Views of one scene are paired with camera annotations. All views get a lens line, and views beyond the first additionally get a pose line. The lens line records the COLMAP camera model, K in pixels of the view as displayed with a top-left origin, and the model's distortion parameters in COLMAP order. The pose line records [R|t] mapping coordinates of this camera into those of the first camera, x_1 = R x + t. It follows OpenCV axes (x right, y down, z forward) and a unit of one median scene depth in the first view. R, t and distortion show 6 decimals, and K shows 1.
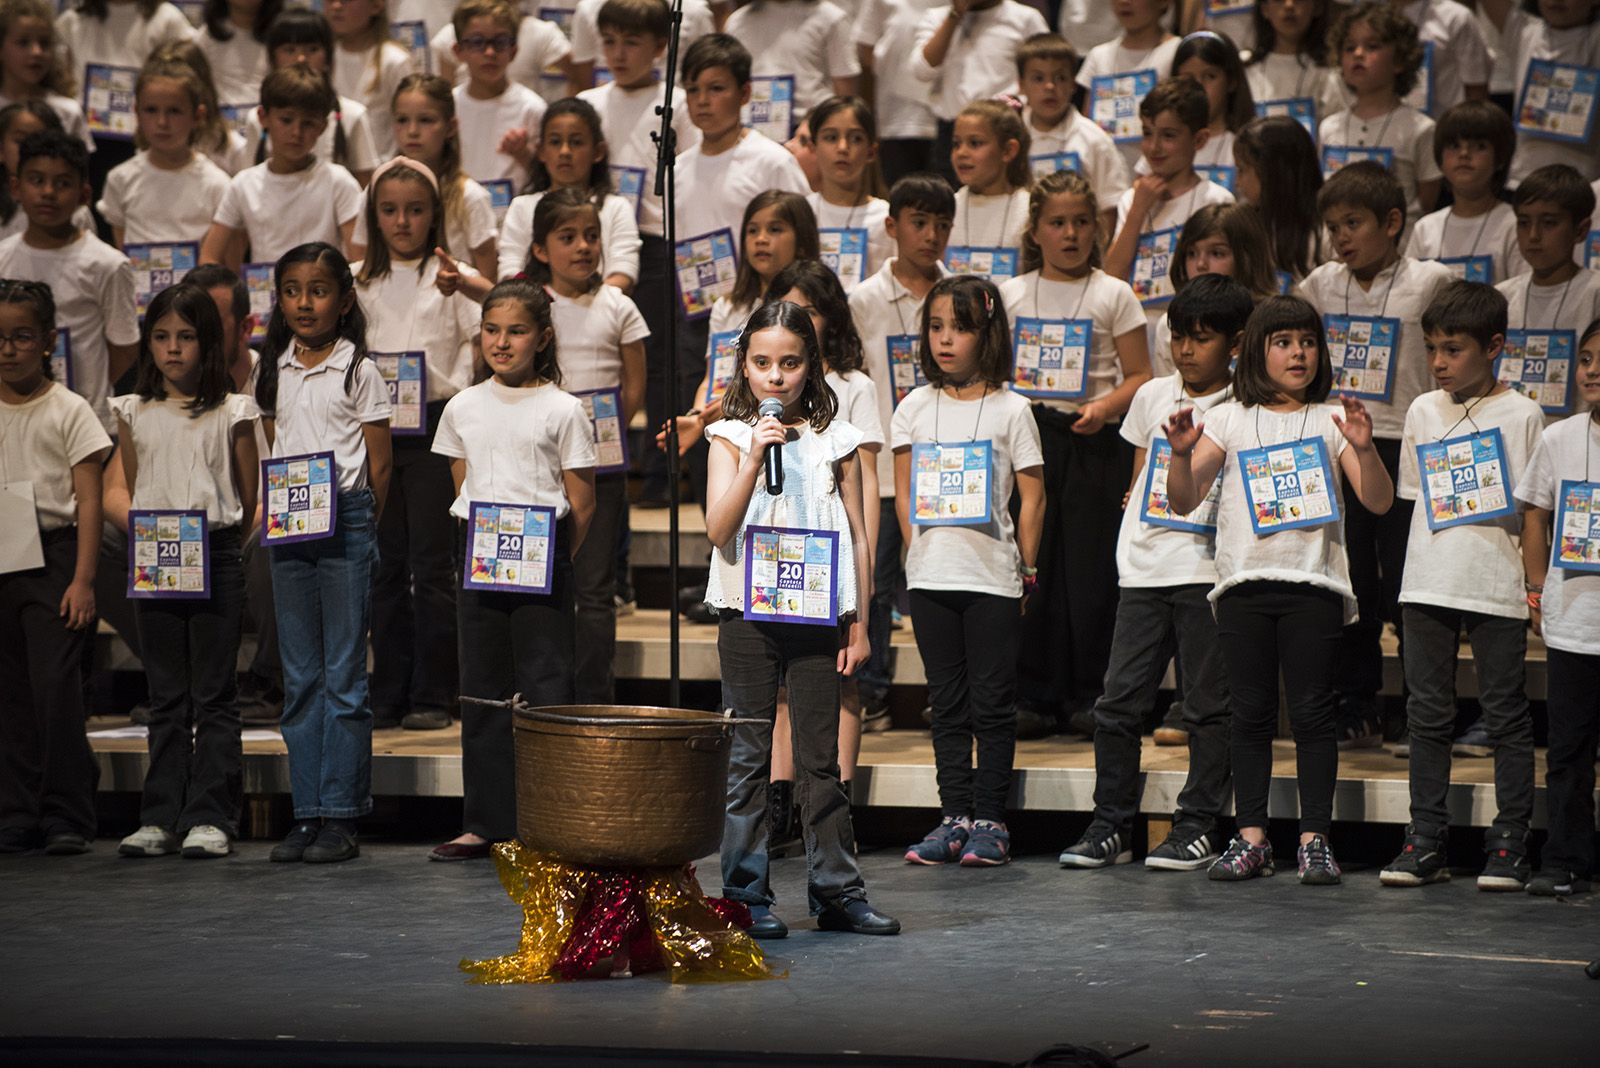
lens RADIAL K [[7283.7, 0, 800.0], [0, 7283.7, 534.0], [0, 0, 1]] dist [0.890318, 4.736269]
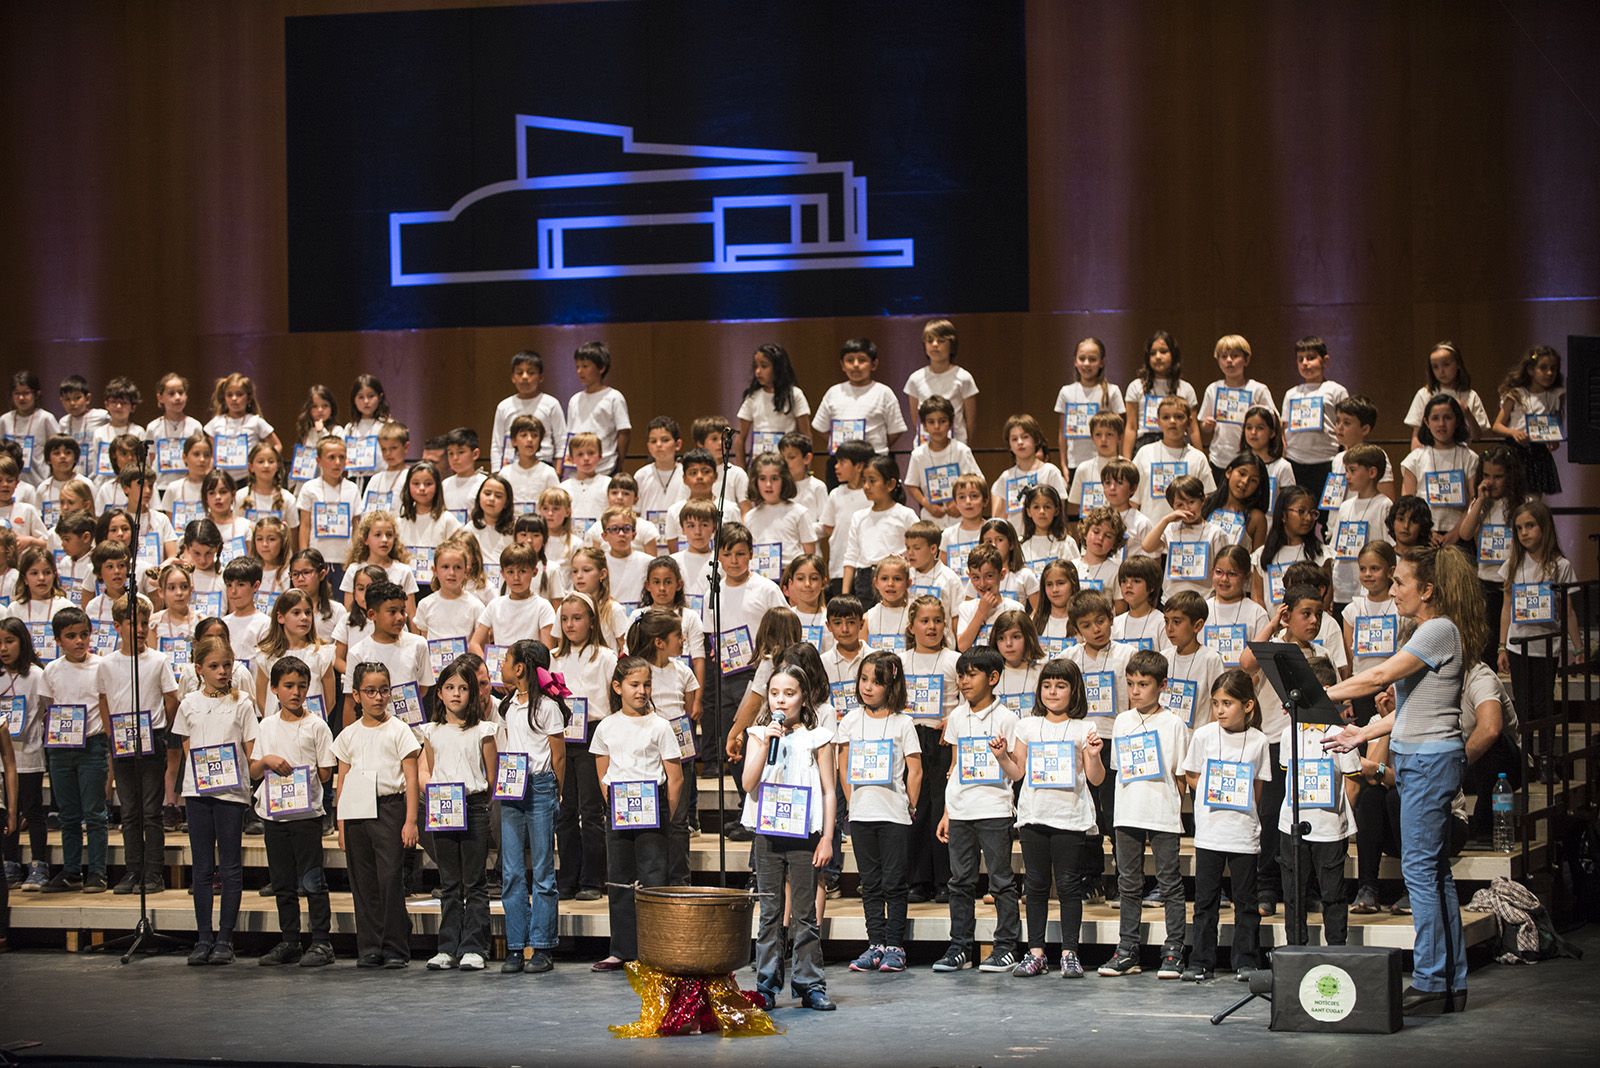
lens RADIAL K [[5391.5, 0, 800.0], [0, 5391.5, 534.0], [0, 0, 1]] dist [0.164082, 0.150984]
pose [[0.999928, -0.011104, 0.004492, -0.002906], [0.011327, 0.998522, -0.053157, 0.007509], [-0.003895, 0.053204, 0.998576, -0.368366]]
